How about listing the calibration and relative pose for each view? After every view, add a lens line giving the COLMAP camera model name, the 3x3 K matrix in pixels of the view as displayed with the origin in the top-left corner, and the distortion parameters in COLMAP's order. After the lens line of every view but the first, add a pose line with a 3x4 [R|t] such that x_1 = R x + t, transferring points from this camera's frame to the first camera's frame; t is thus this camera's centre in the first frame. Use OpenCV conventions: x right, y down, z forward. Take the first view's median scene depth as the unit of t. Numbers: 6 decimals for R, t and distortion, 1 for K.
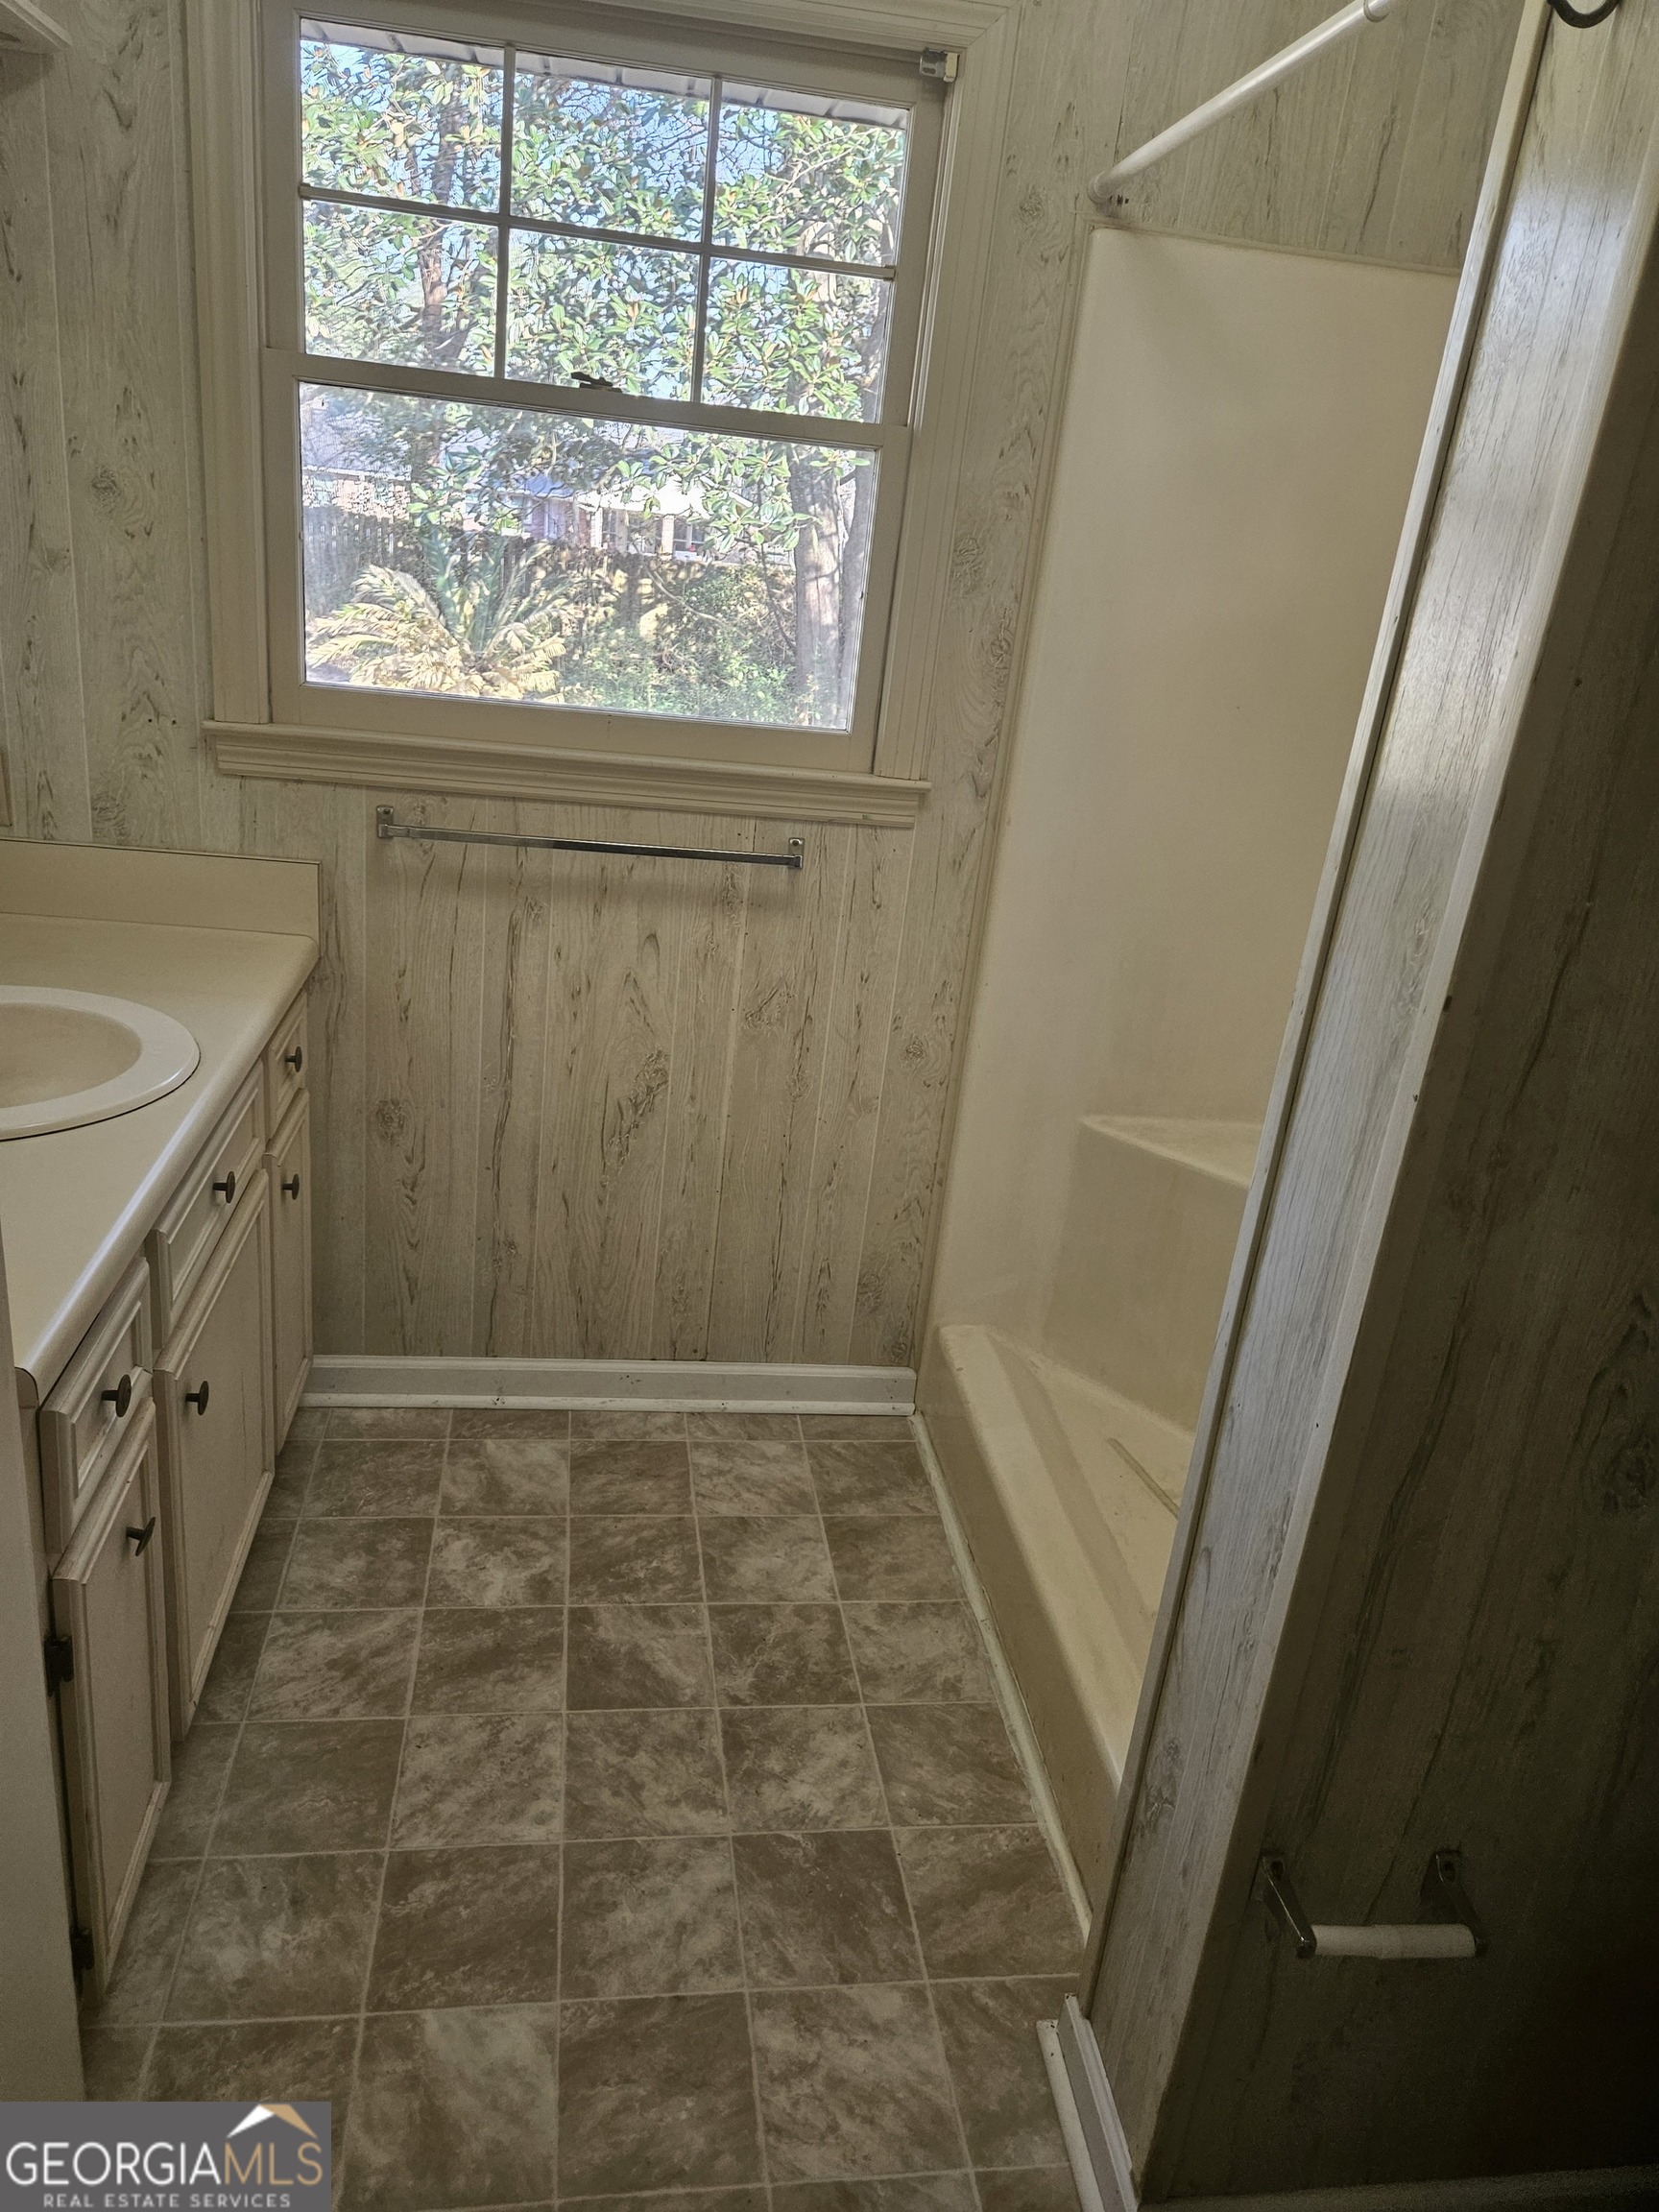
lens RADIAL K [[1470.8, 0, 820.7], [0, 1470.8, 1096.8], [0, 0, 1]] dist [0.071101, -0.057834]
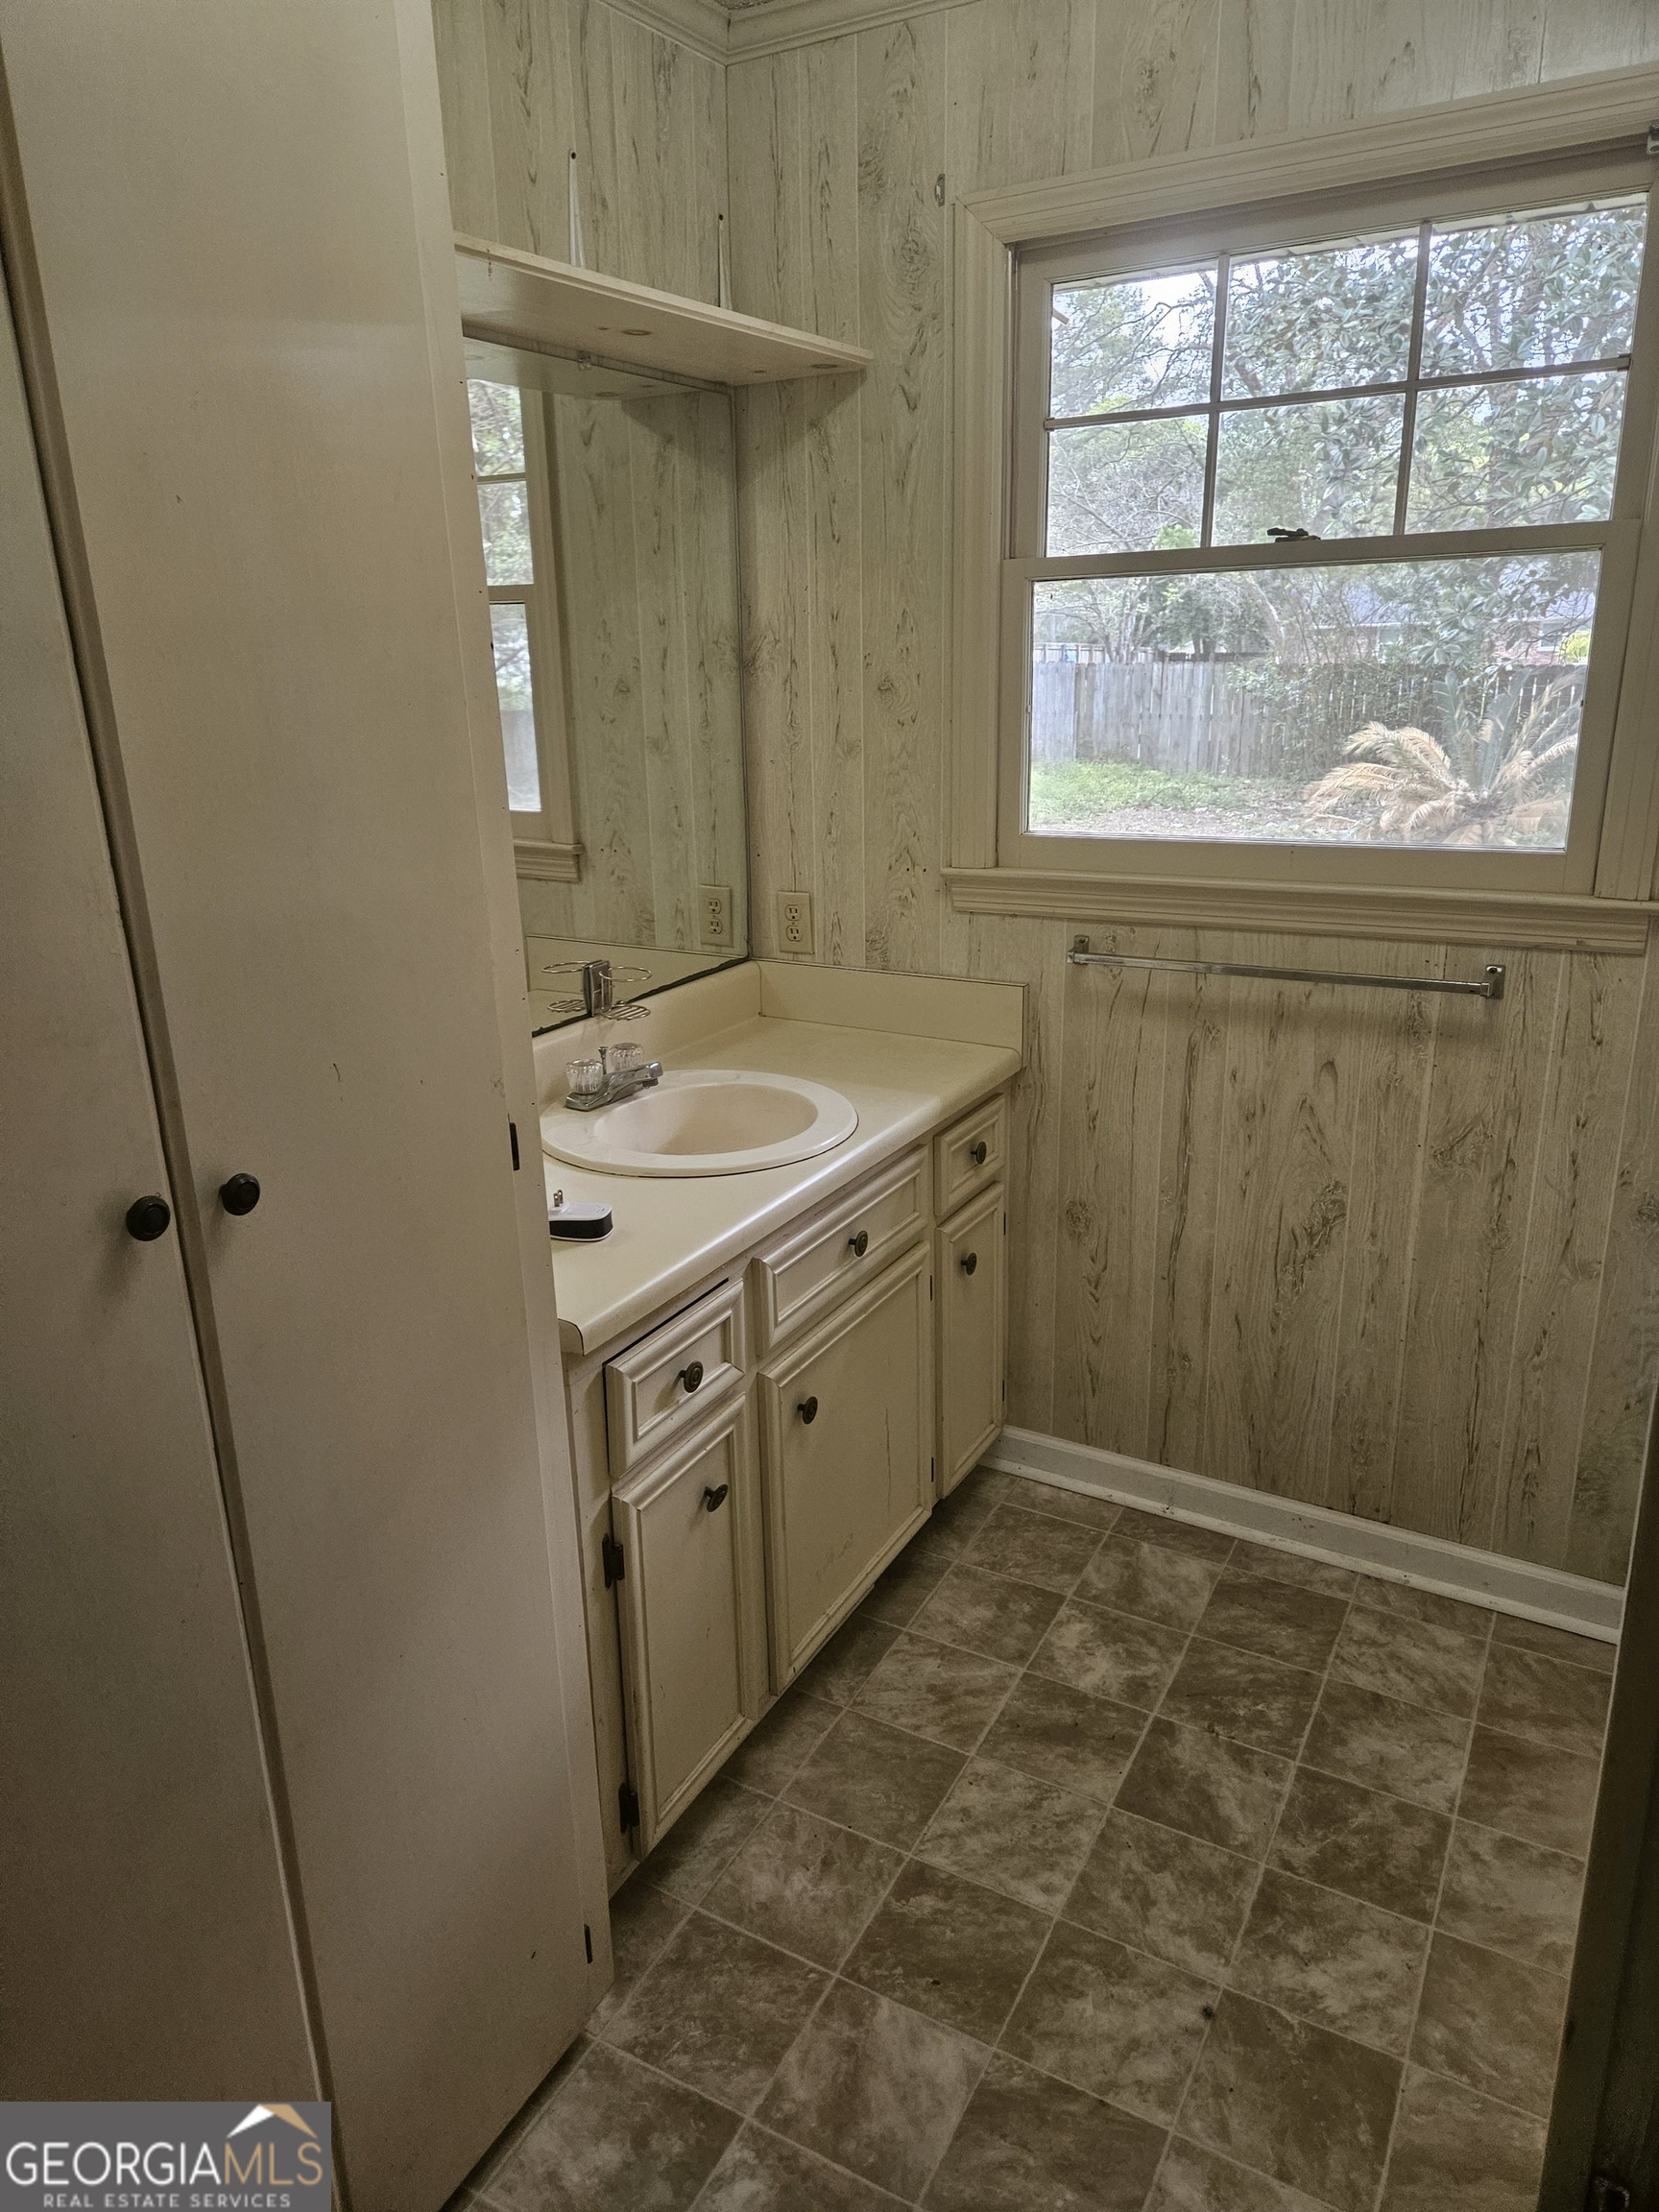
lens RADIAL K [[1470.8, 0, 827.0], [0, 1470.8, 1117.6], [0, 0, 1]] dist [0.071101, -0.057834]
pose [[0.787639, 0.069591, -0.612195, 0.241618], [-0.123173, 0.991329, -0.045783, 0.014184], [0.603700, 0.111466, 0.789380, 0.020043]]
